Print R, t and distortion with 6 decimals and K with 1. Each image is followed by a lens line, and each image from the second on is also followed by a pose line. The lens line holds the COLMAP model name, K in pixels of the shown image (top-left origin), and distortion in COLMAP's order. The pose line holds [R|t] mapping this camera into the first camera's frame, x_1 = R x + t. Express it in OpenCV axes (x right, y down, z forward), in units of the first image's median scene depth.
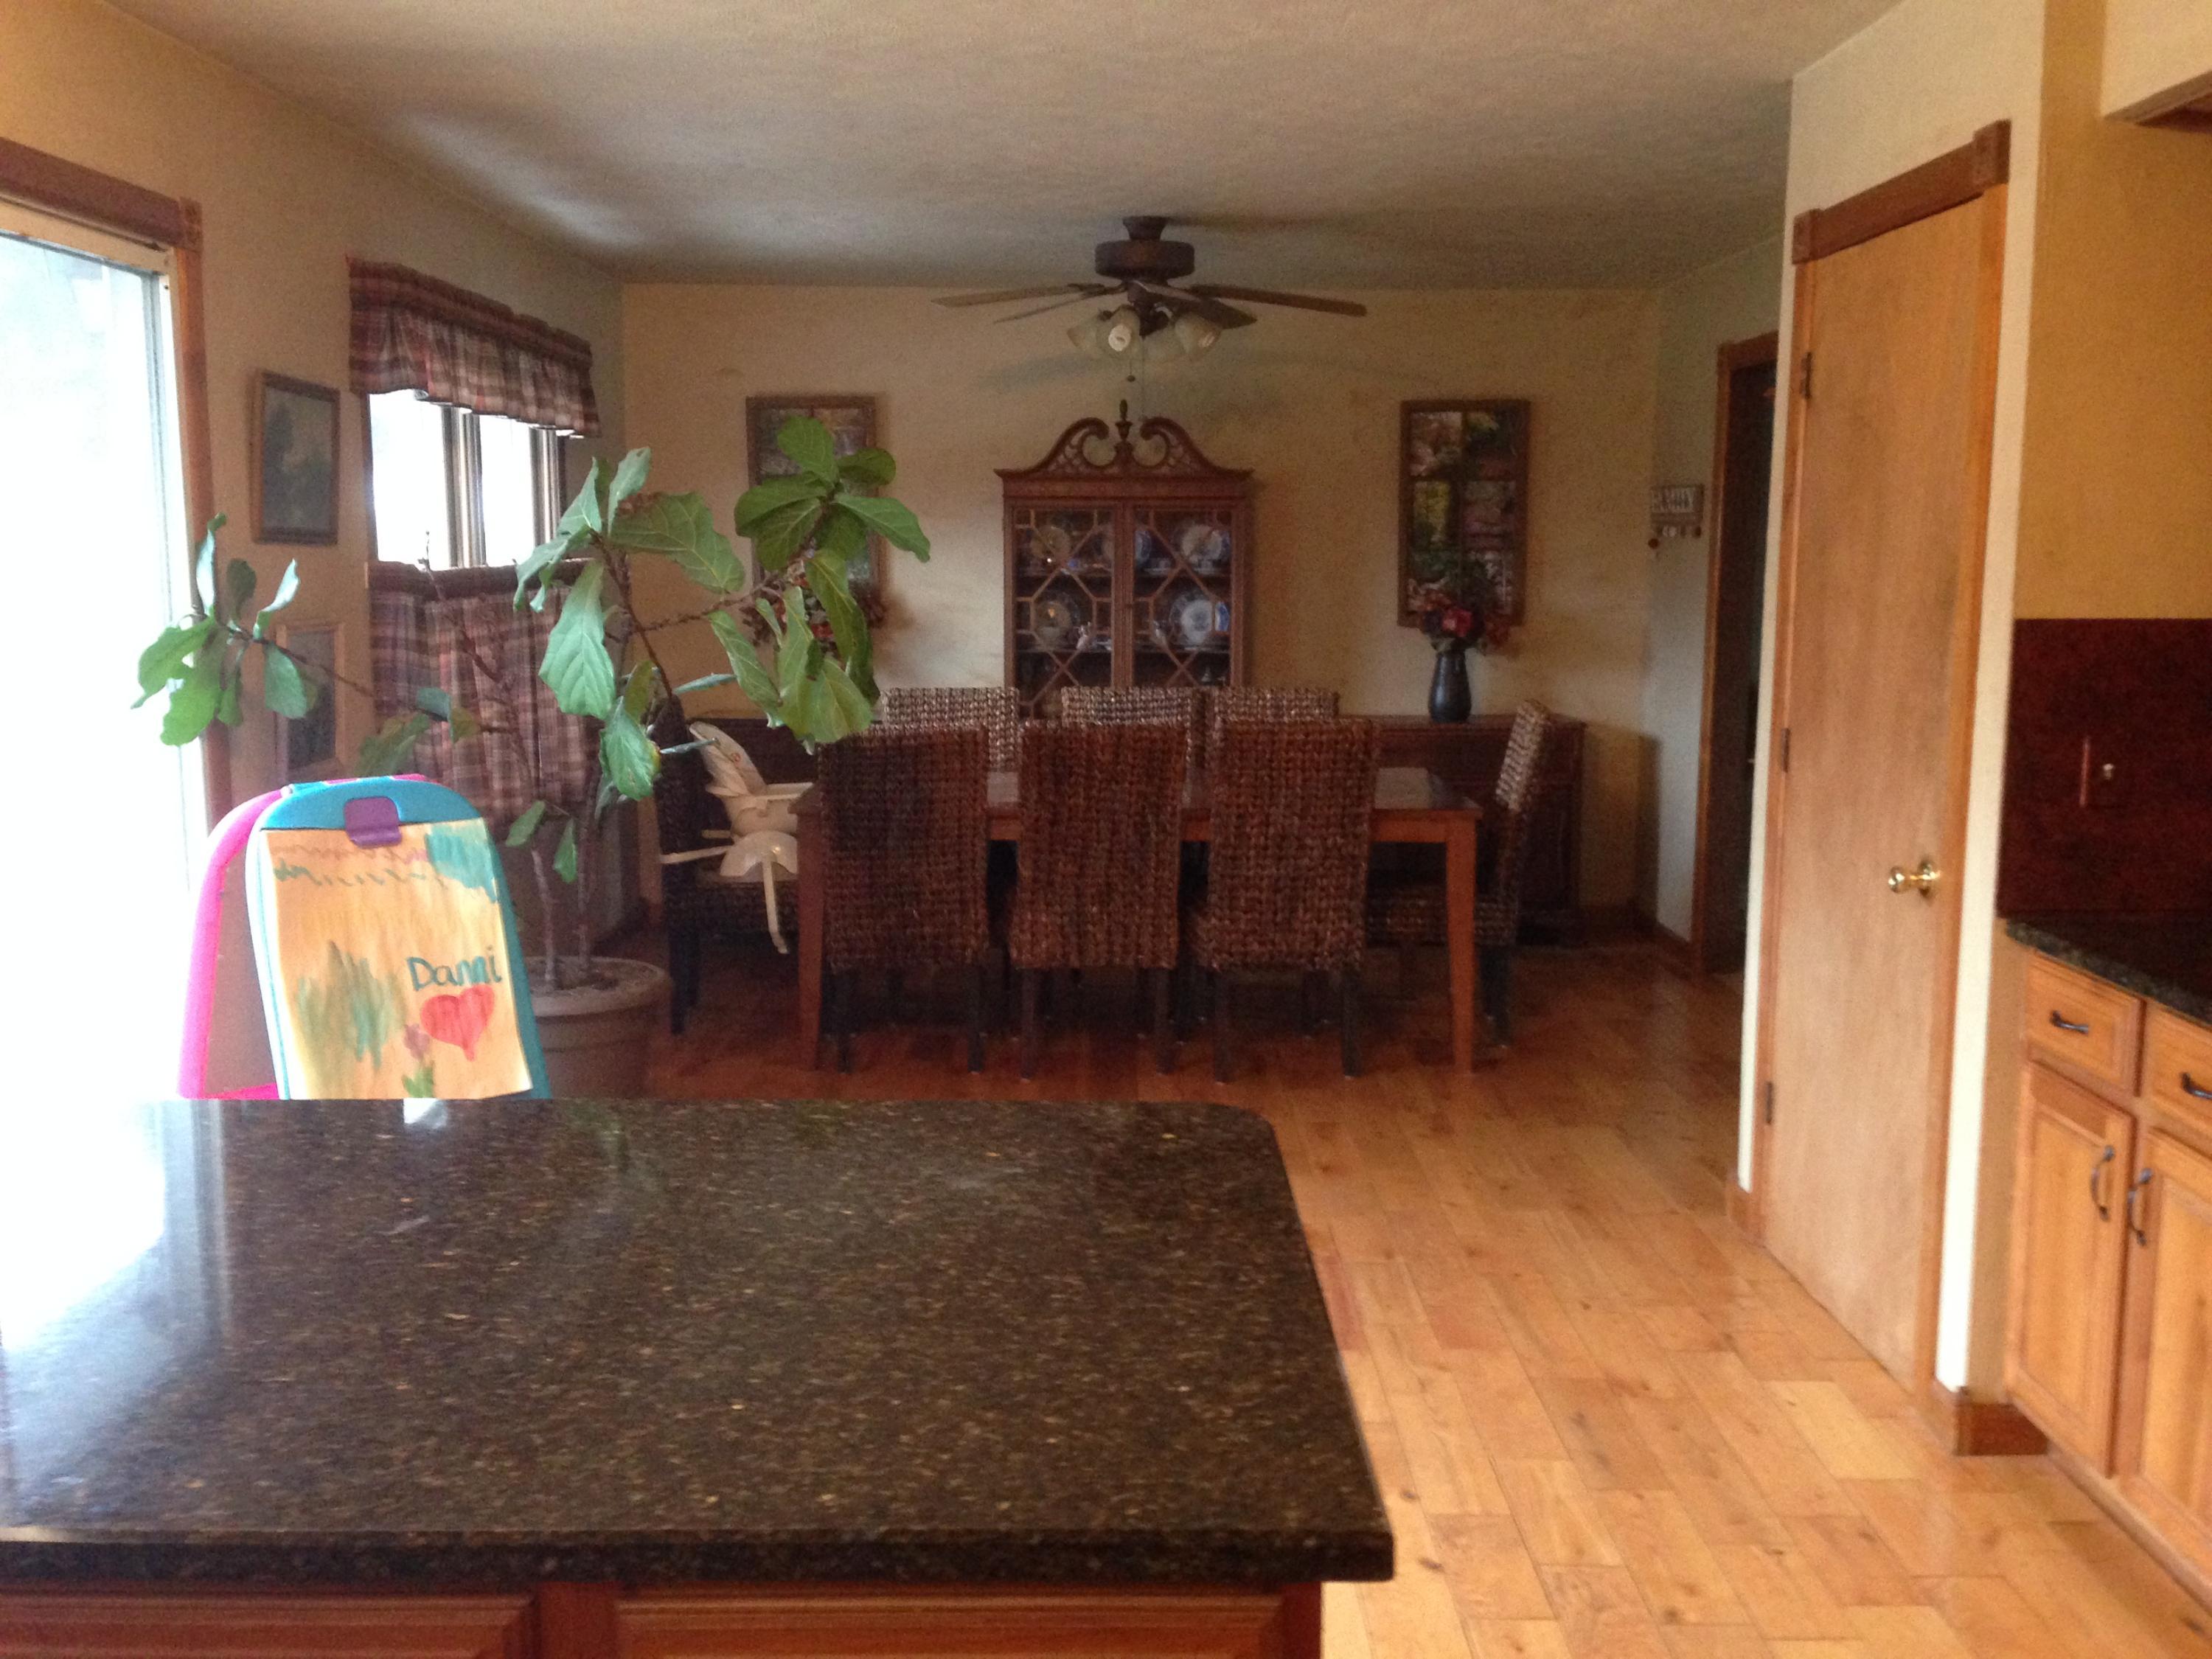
lens RADIAL K [[2039.1, 0, 1109.6], [0, 2039.1, 827.5], [0, 0, 1]] dist [0.022629, 0.000000]
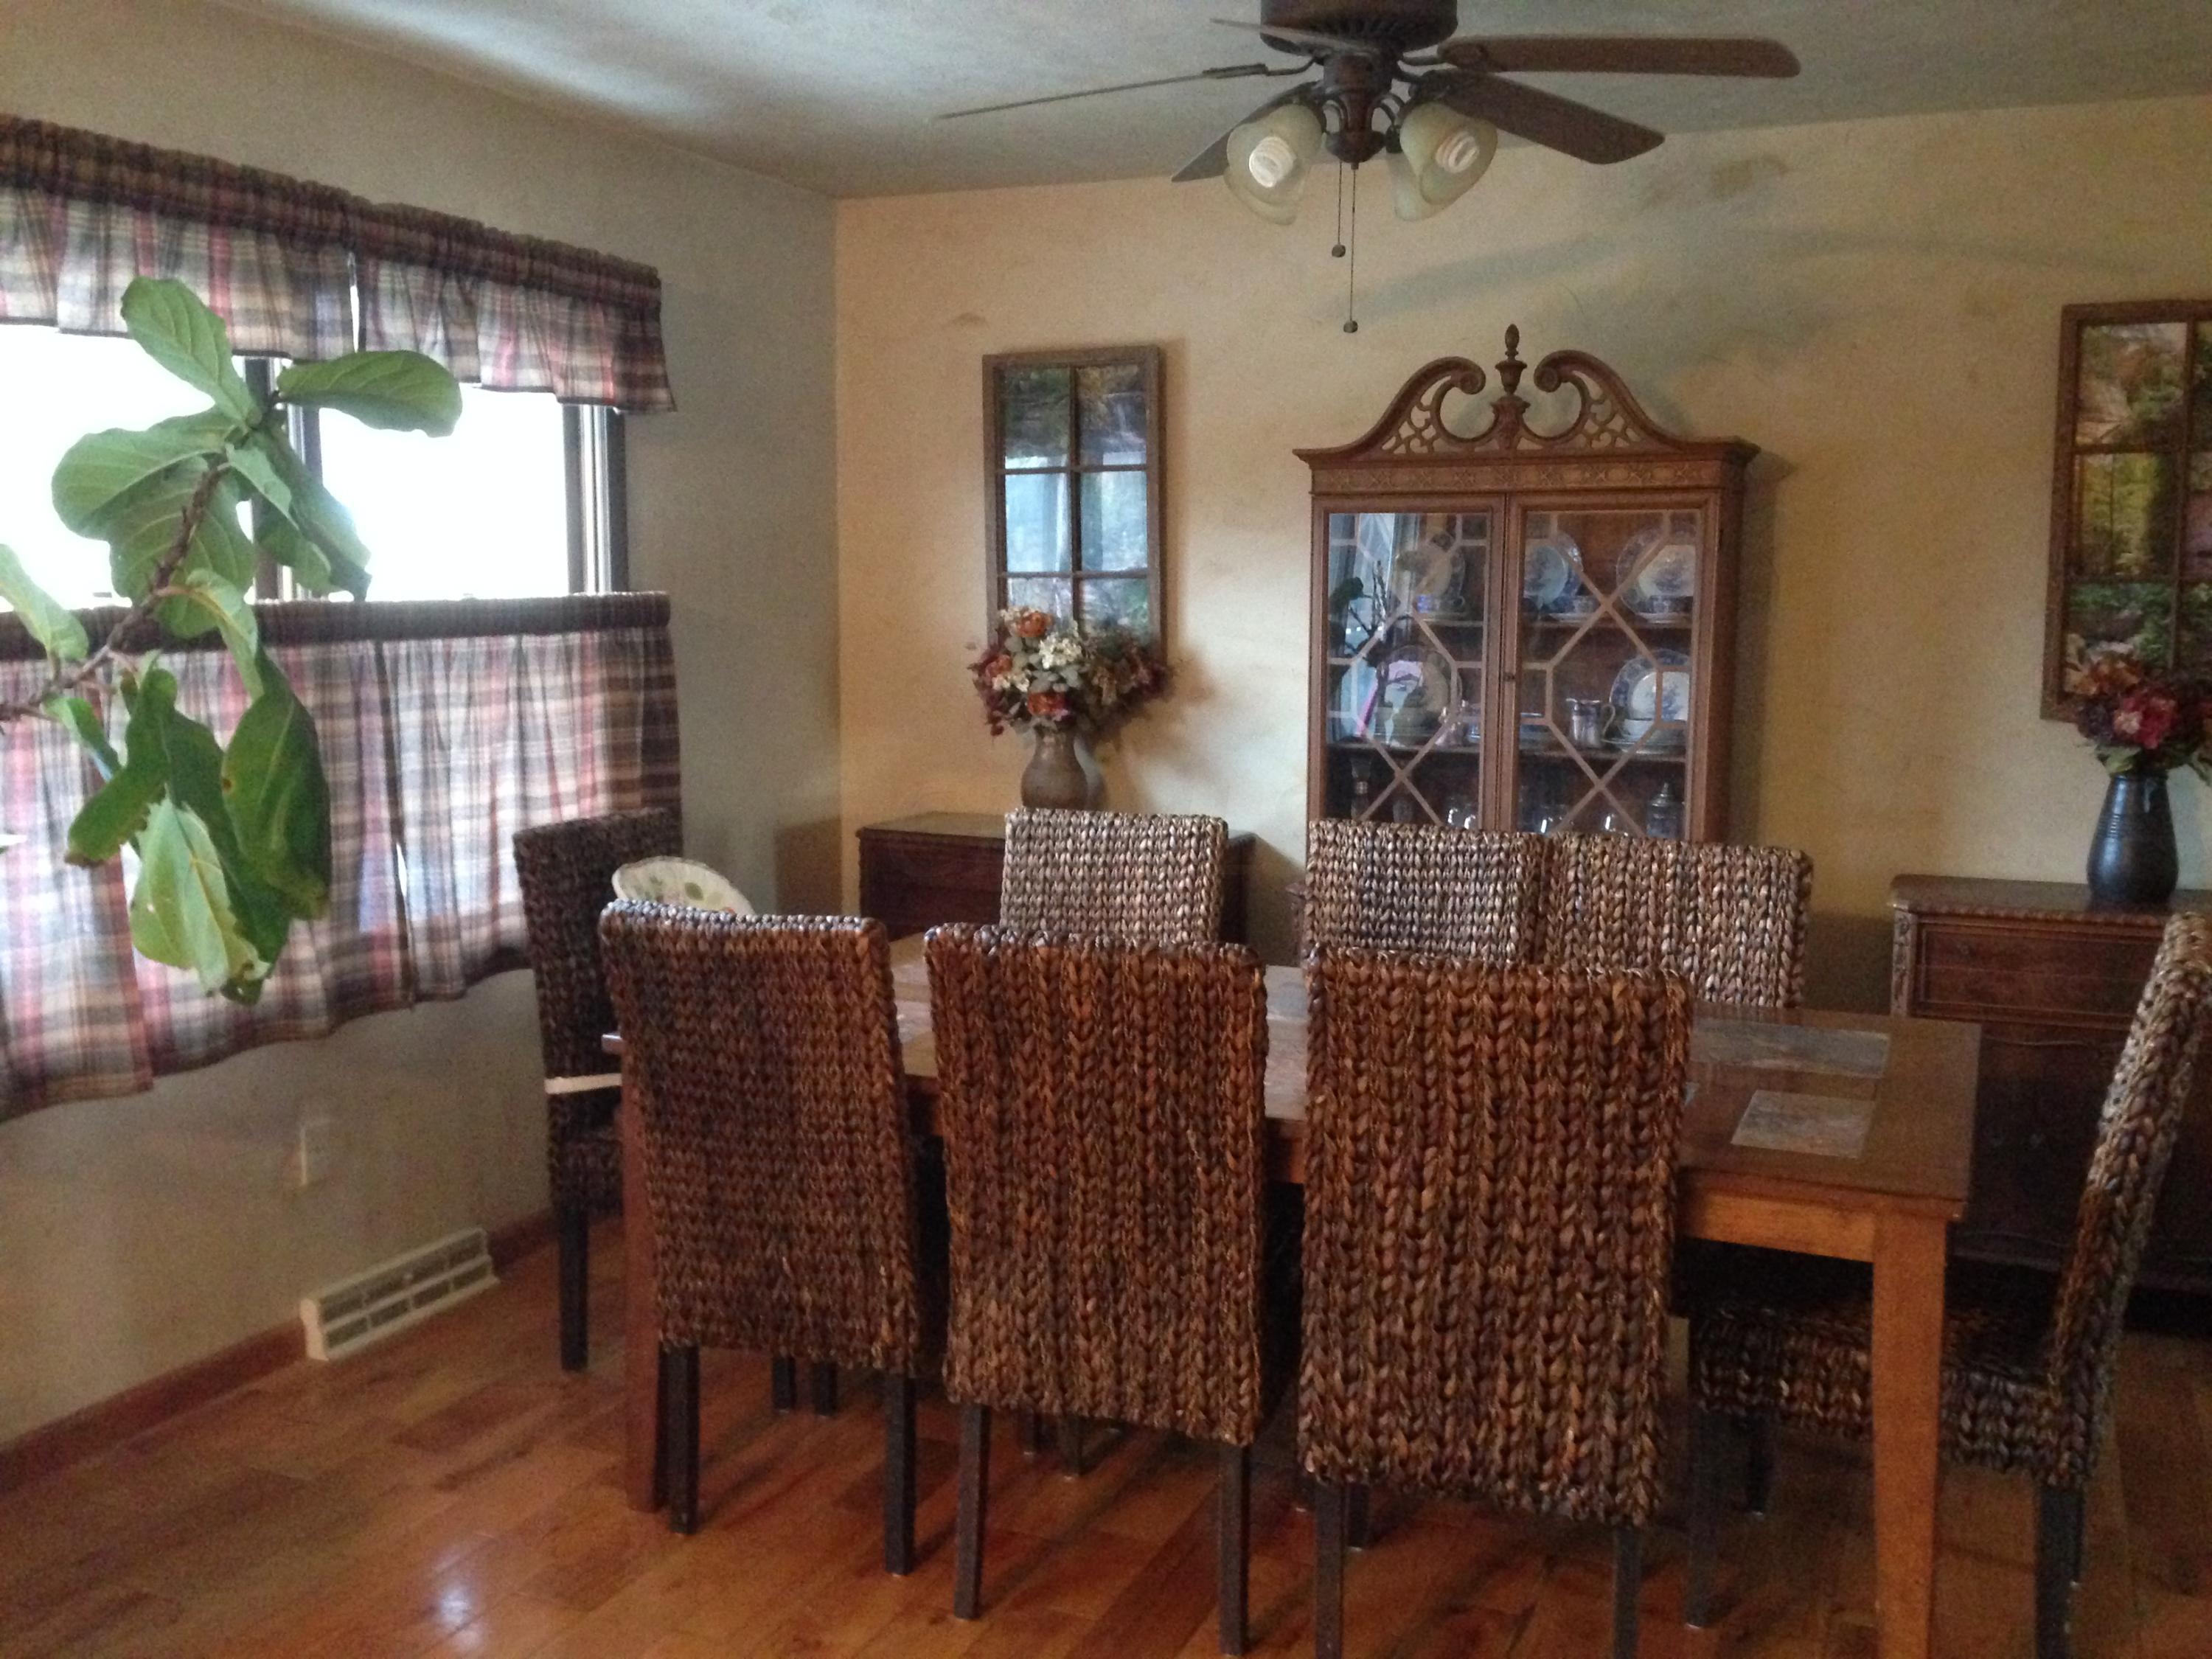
lens RADIAL K [[2039.1, 0, 1101.4], [0, 2039.1, 830.3], [0, 0, 1]] dist [0.022629, 0.000000]
pose [[0.911156, 0.050790, -0.408919, 0.160779], [-0.057102, 0.998363, -0.003233, -0.061490], [0.408085, 0.026296, 0.912565, 0.460815]]
